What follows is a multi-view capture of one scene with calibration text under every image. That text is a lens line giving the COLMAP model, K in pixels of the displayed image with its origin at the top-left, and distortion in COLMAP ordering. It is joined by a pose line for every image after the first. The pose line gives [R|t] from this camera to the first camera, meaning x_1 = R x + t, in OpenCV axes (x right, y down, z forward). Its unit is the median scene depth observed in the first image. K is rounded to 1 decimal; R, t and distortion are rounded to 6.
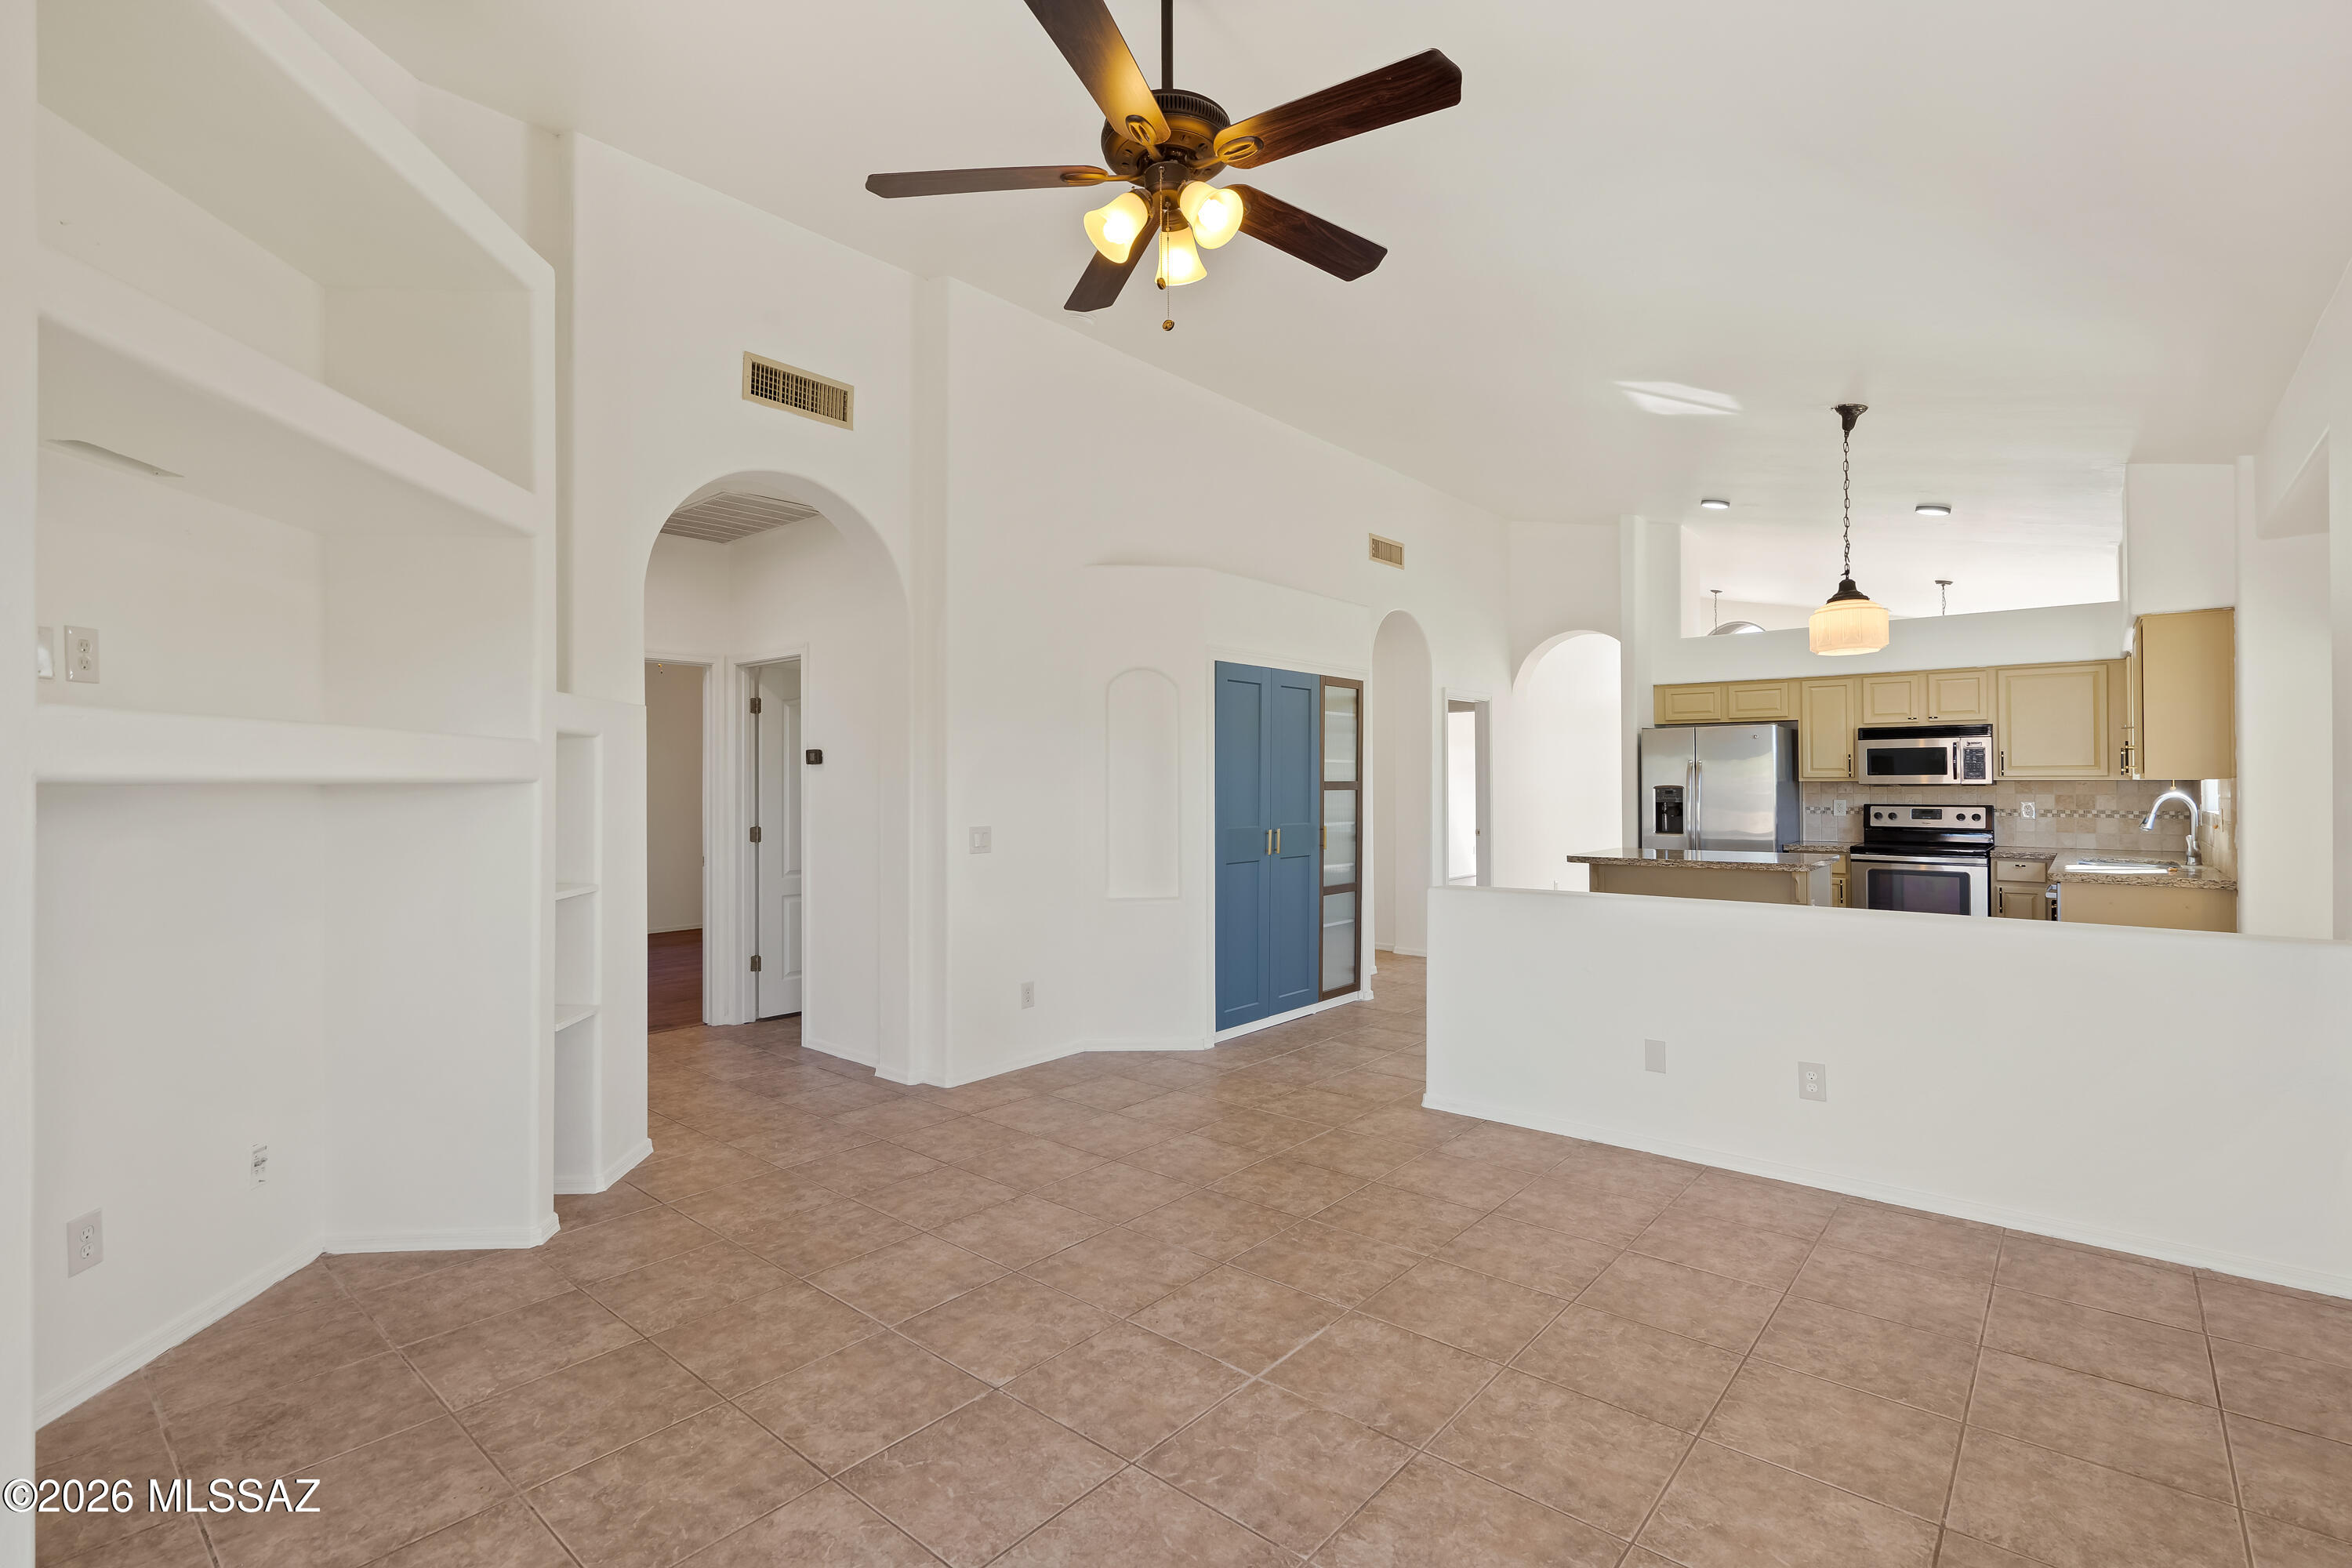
lens RADIAL K [[1074.7, 0, 1171.6], [0, 1074.7, 770.9], [0, 0, 1]] dist [-0.004771, 0.002197]
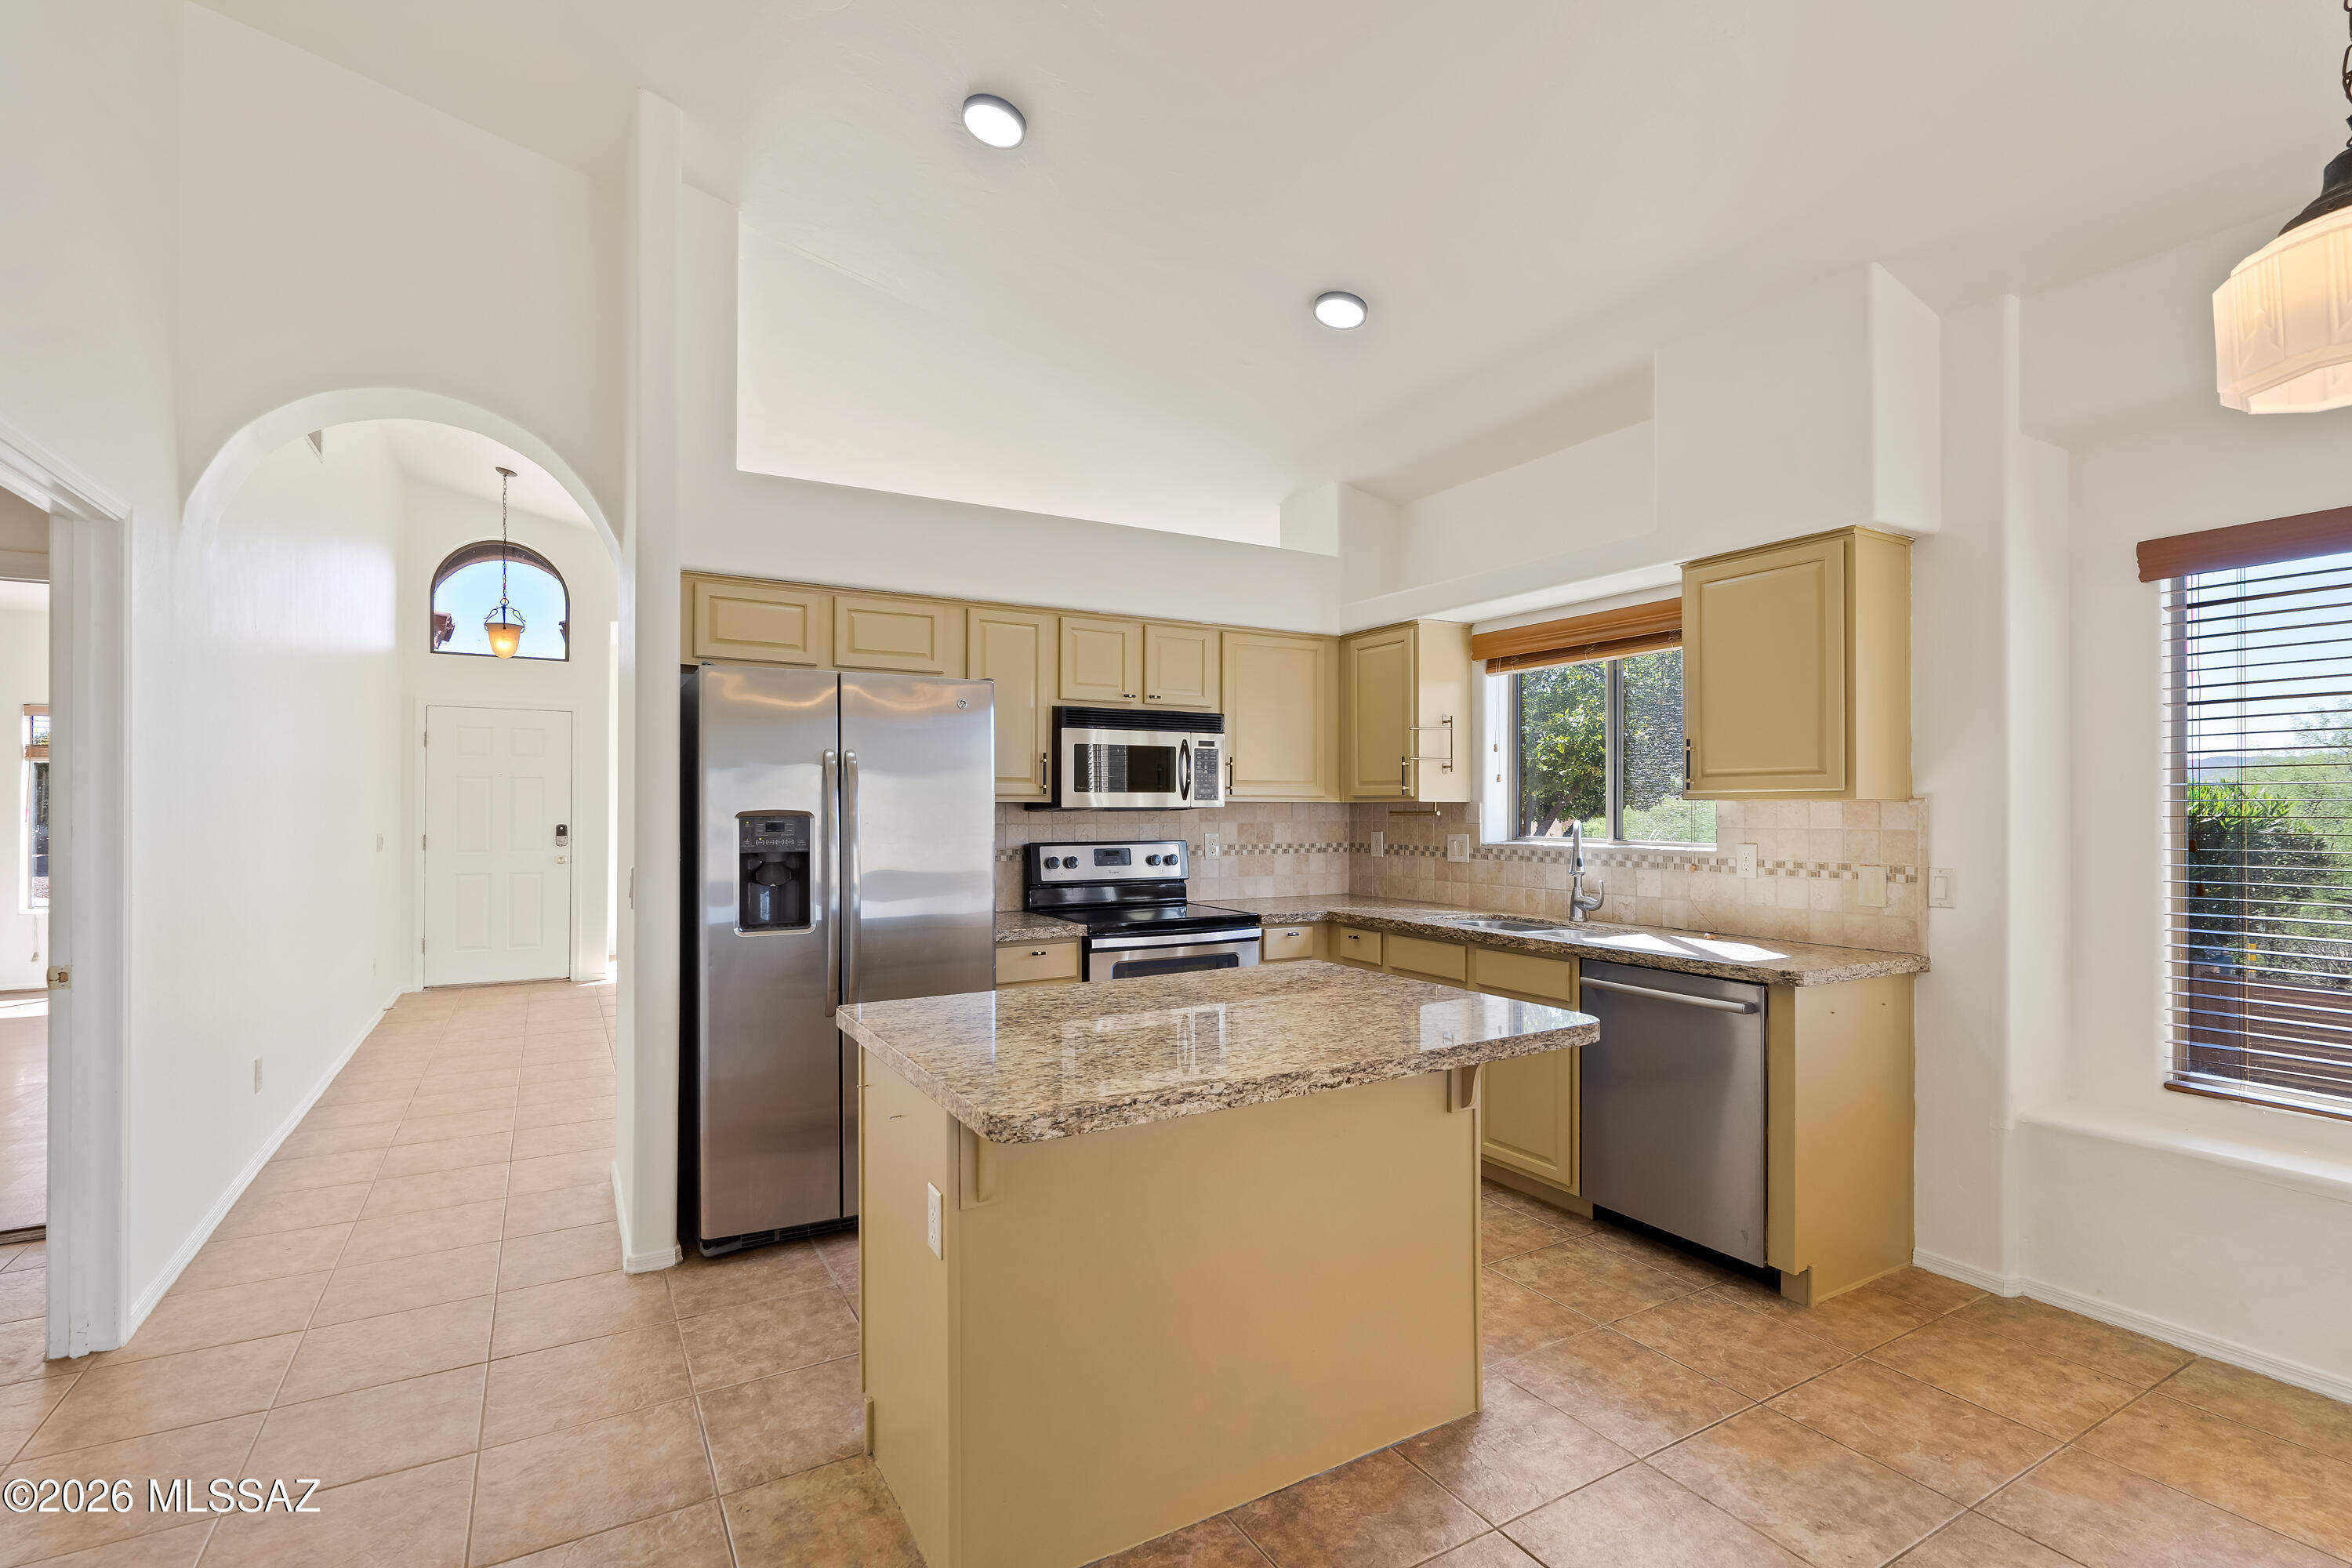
lens RADIAL K [[1074.7, 0, 1175.1], [0, 1074.7, 795.2], [0, 0, 1]] dist [-0.004771, 0.002197]
pose [[0.328589, 0.011908, 0.944398, 0.191424], [-0.014089, 0.999871, -0.007705, 0.012951], [-0.944368, -0.010773, 0.328714, 1.045559]]
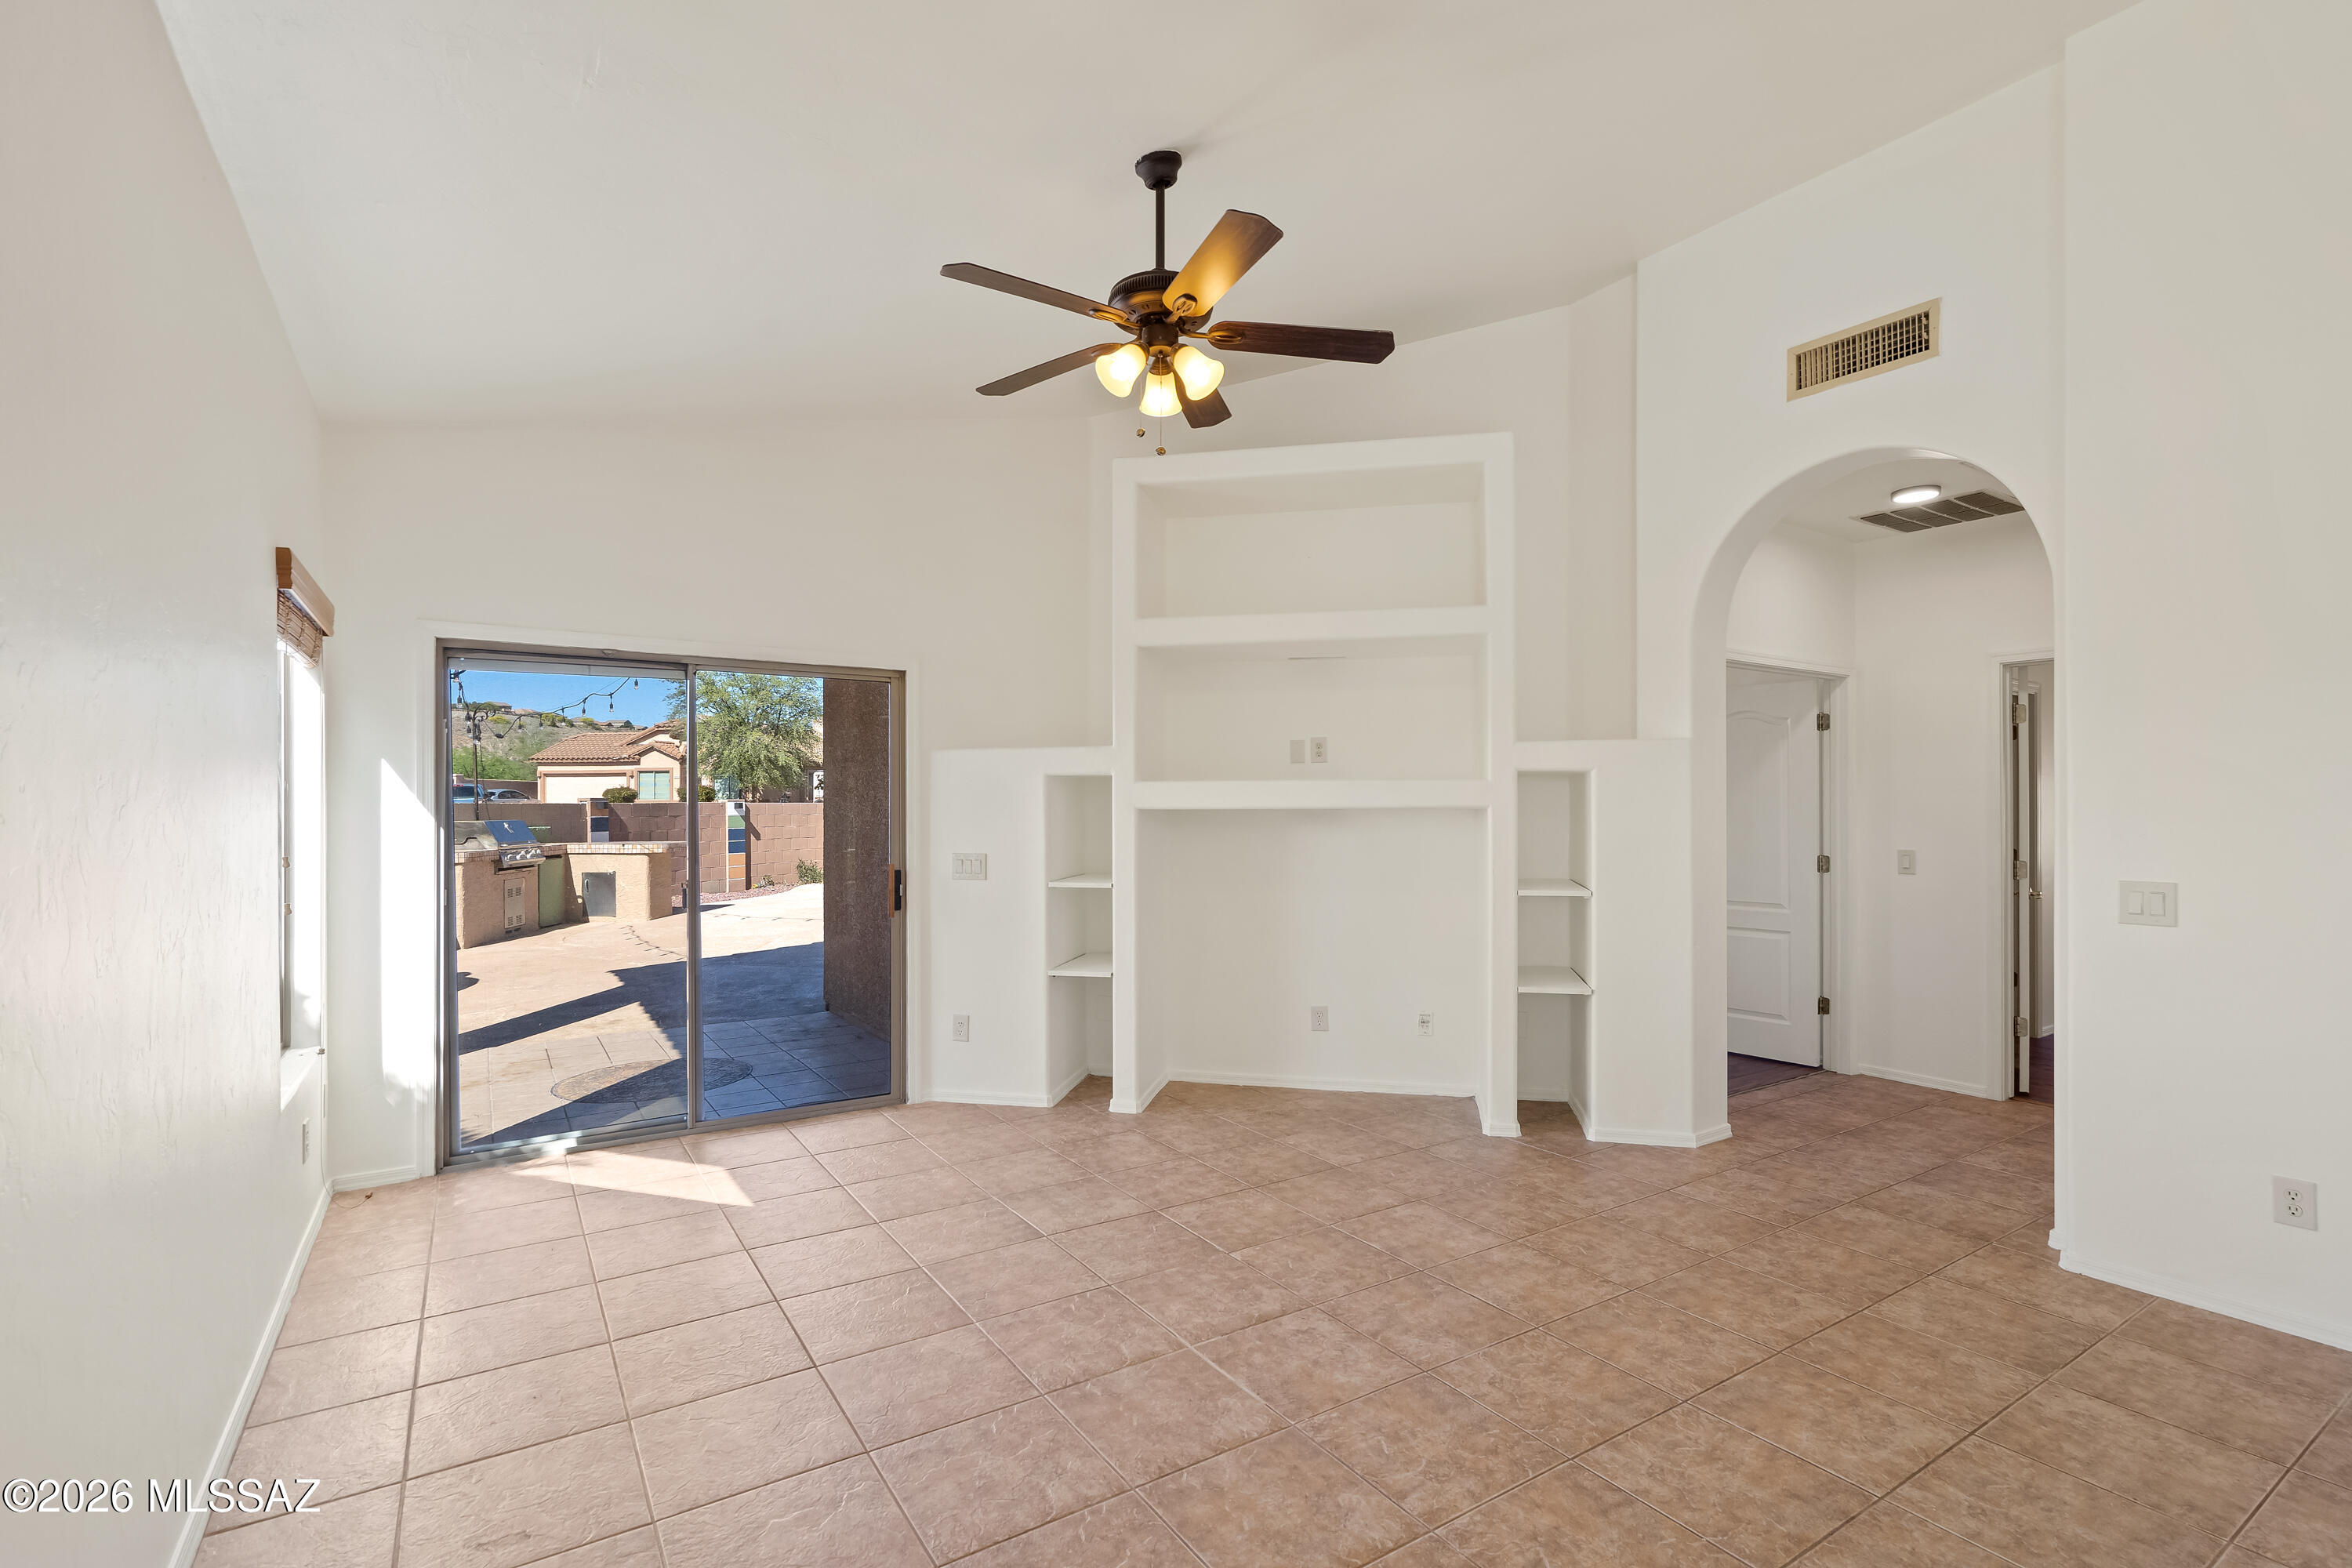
lens RADIAL K [[1074.7, 0, 1169.8], [0, 1074.7, 802.7], [0, 0, 1]] dist [-0.004771, 0.002197]
pose [[-0.282116, -0.000341, -0.959380, 0.508136], [0.014093, 0.999891, -0.004500, 0.001820], [0.959277, -0.014790, -0.282080, 0.573159]]
